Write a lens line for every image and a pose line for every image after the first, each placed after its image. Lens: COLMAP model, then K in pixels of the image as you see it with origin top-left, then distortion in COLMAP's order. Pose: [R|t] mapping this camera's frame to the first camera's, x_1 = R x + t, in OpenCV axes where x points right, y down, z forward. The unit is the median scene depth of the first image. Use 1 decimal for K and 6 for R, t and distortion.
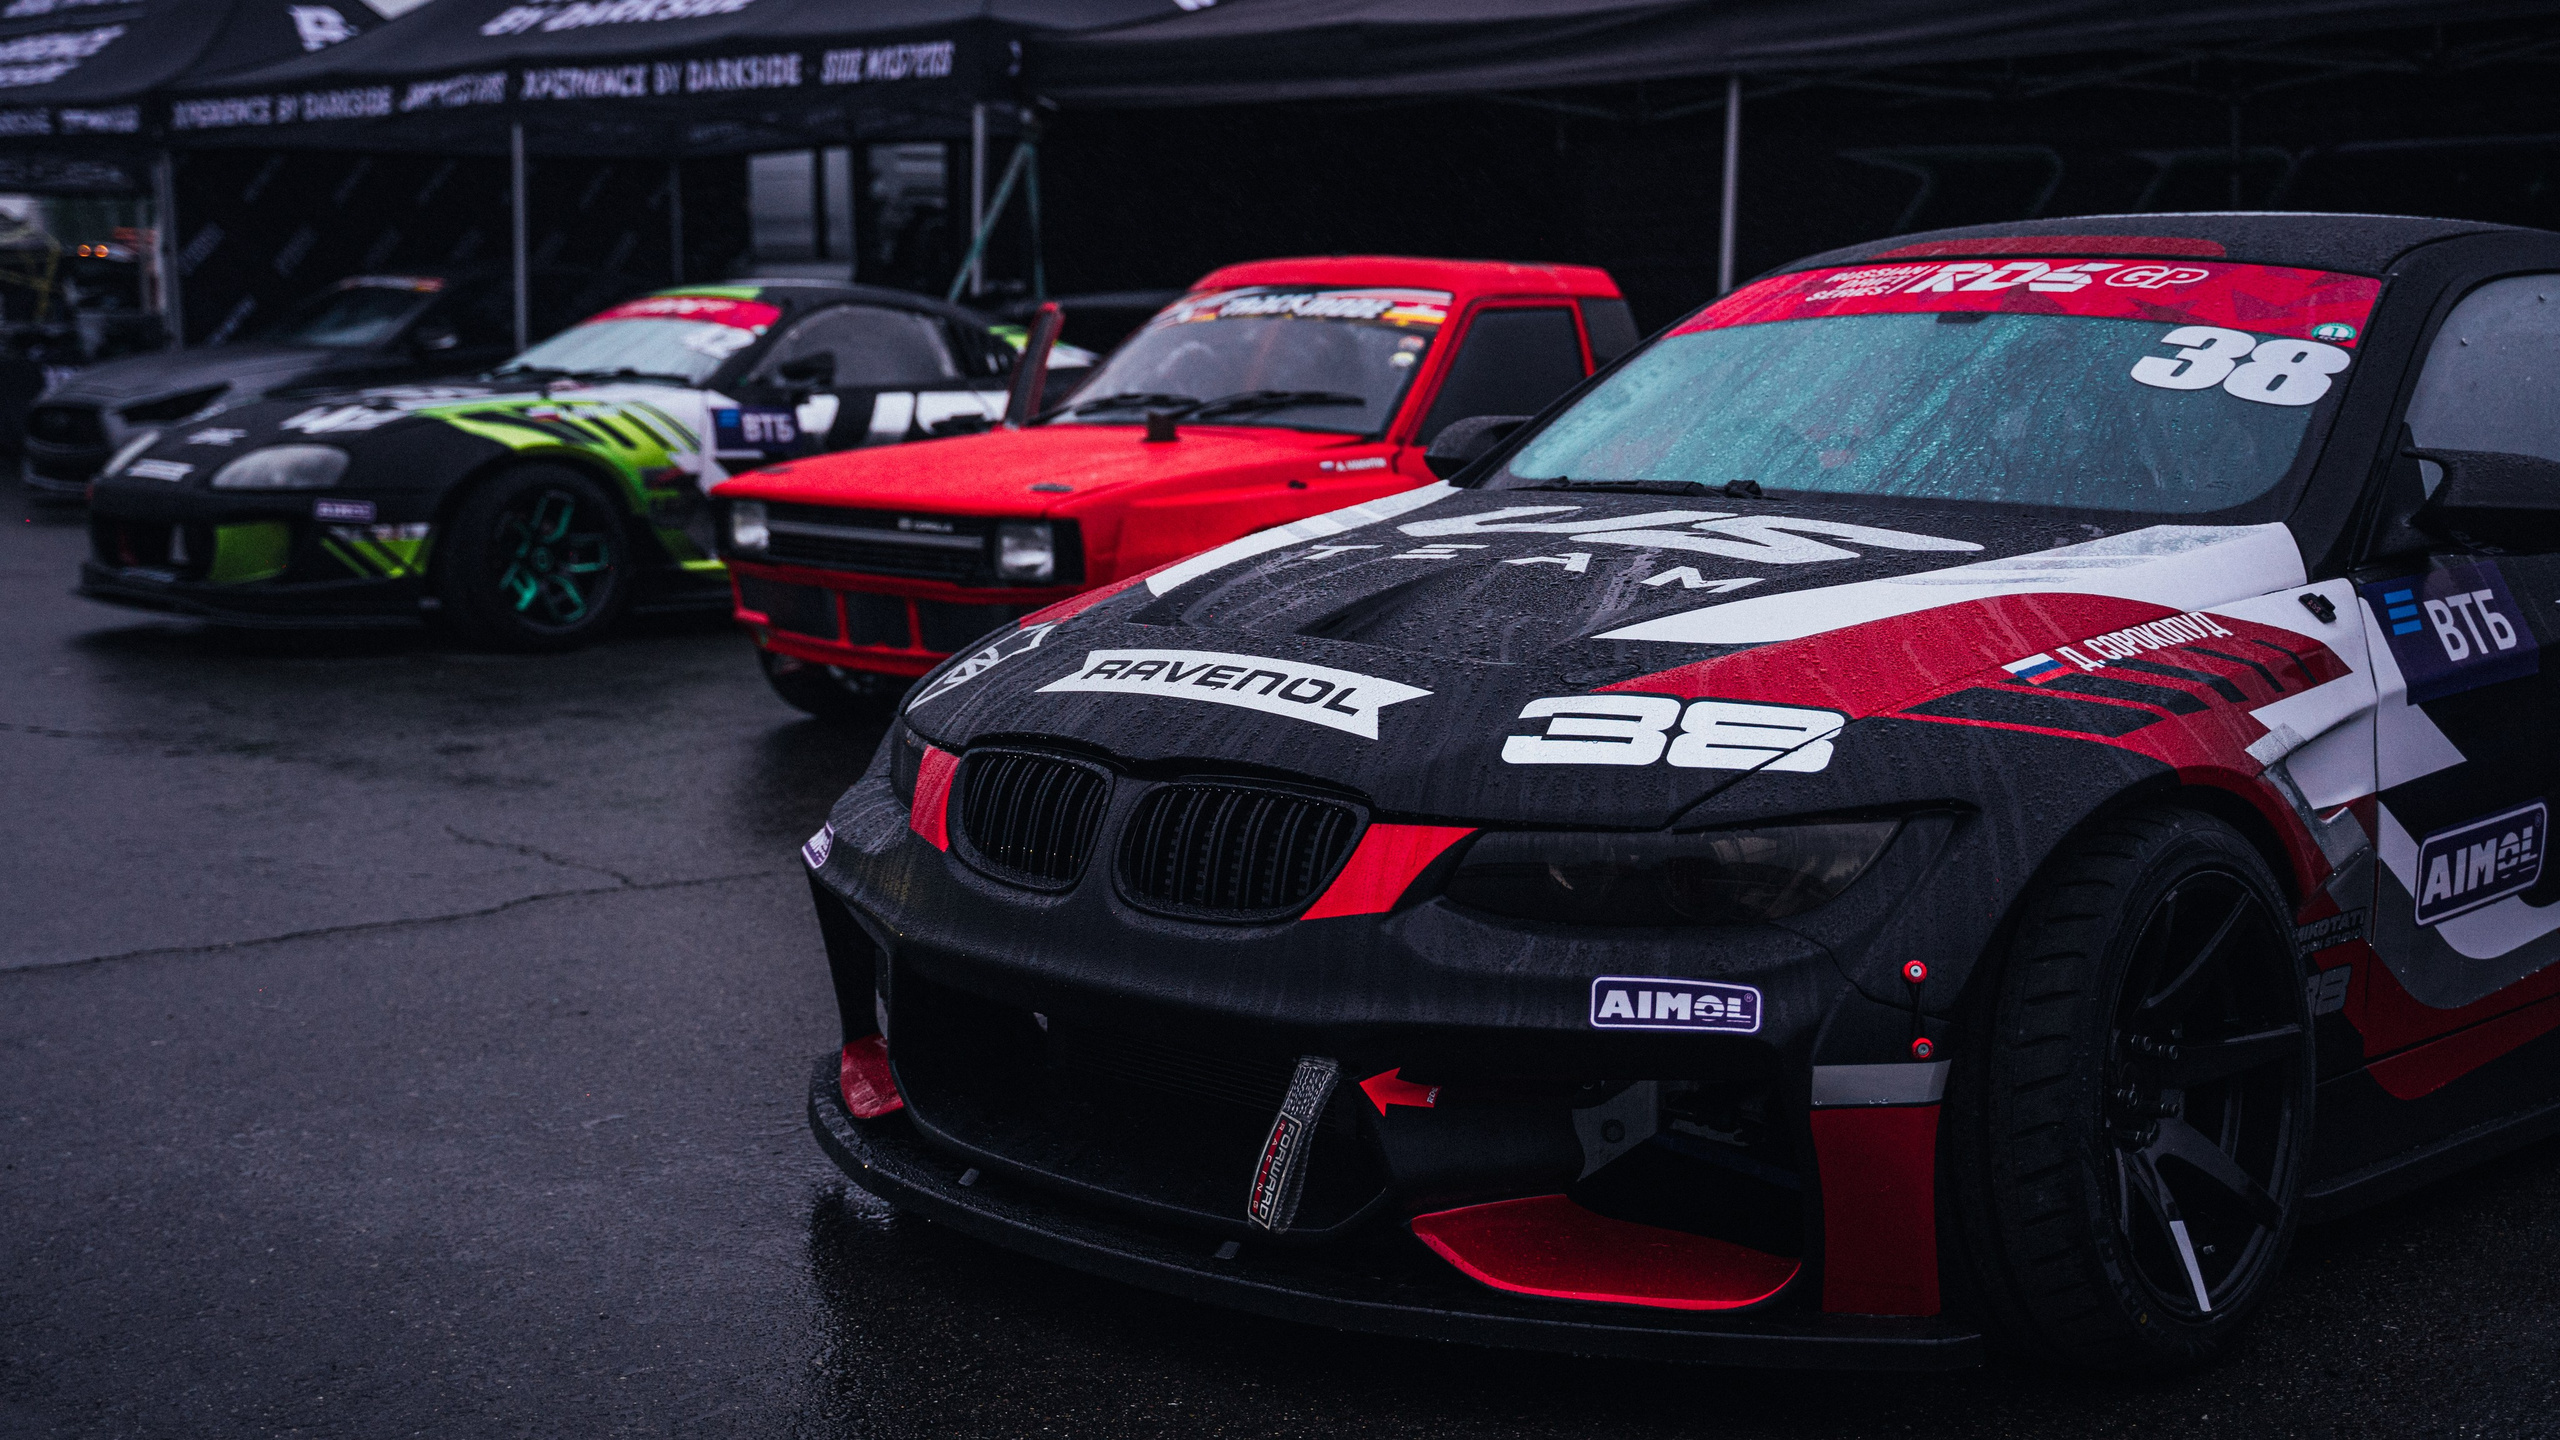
lens RADIAL K [[3236.3, 0, 1271.5], [0, 3236.3, 700.8], [0, 0, 1]] dist [0.030246, 0.065751]
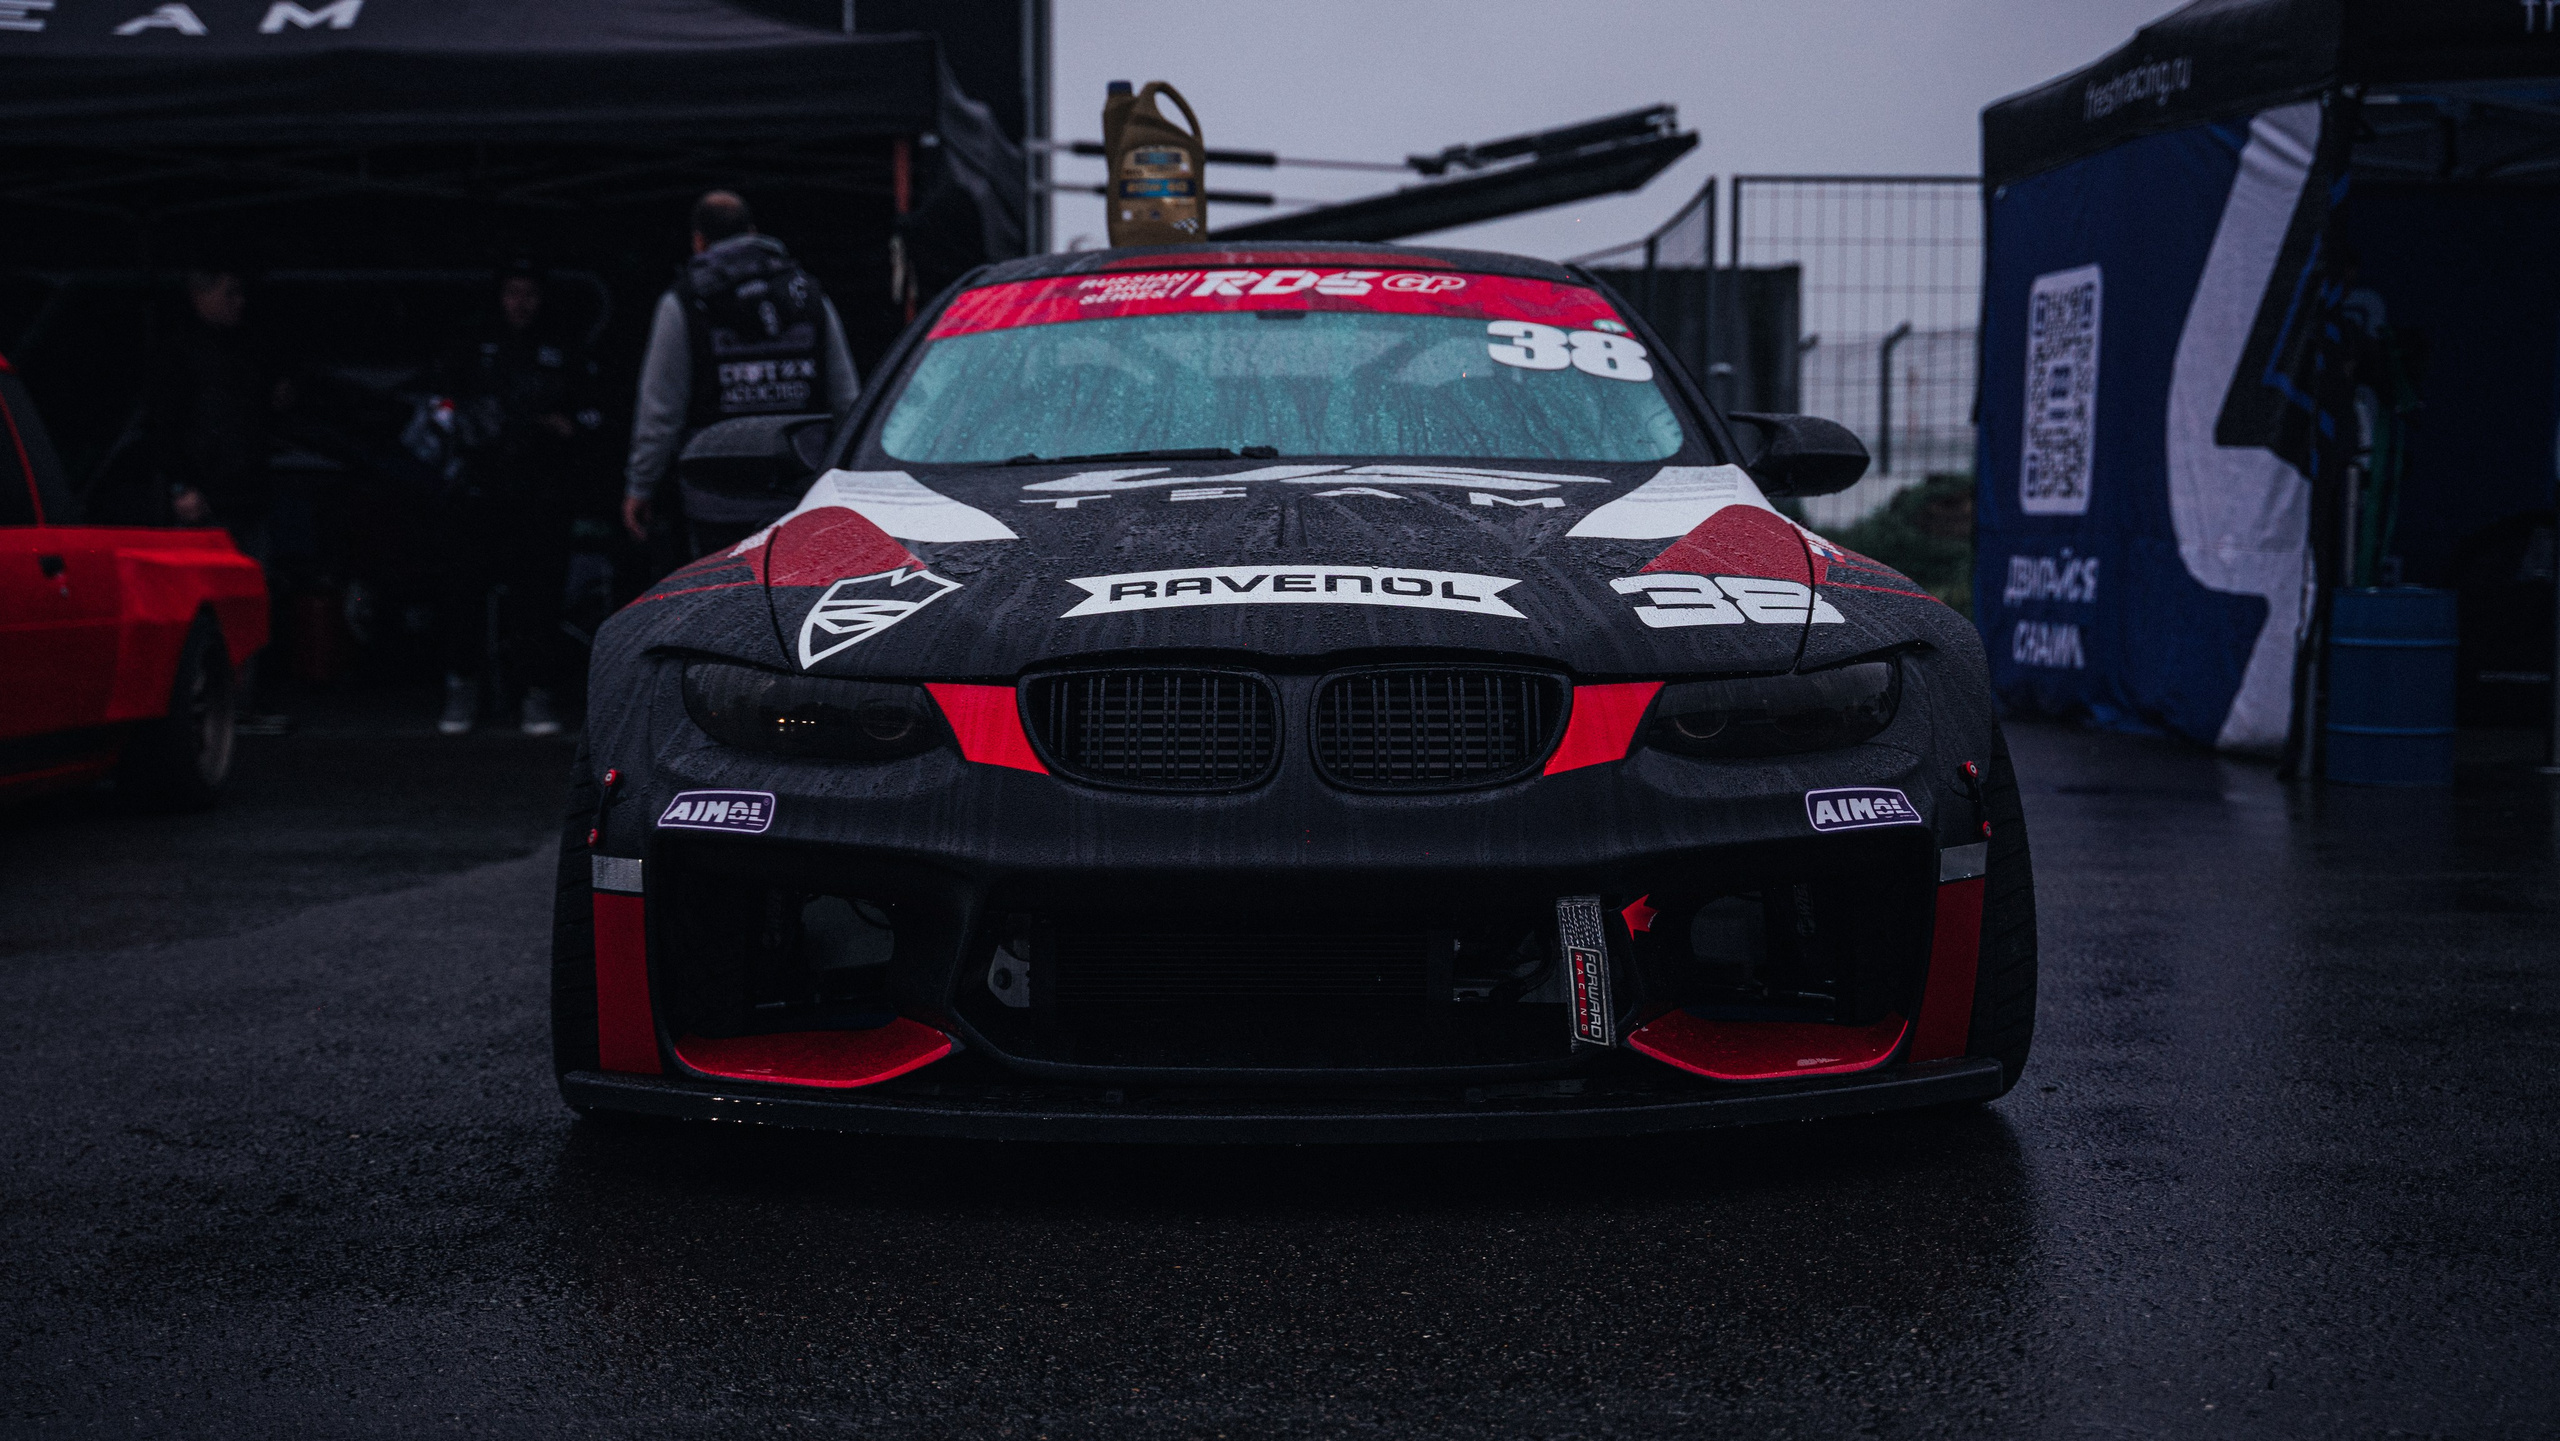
lens RADIAL K [[3507.9, 0, 1280.0], [0, 3507.9, 720.5], [0, 0, 1]] dist [0.145440, 0.070208]
pose [[0.717437, -0.049685, 0.694849, -0.702754], [0.092781, 0.995382, -0.024623, 0.055679], [-0.690417, 0.082135, 0.718734, 0.159706]]
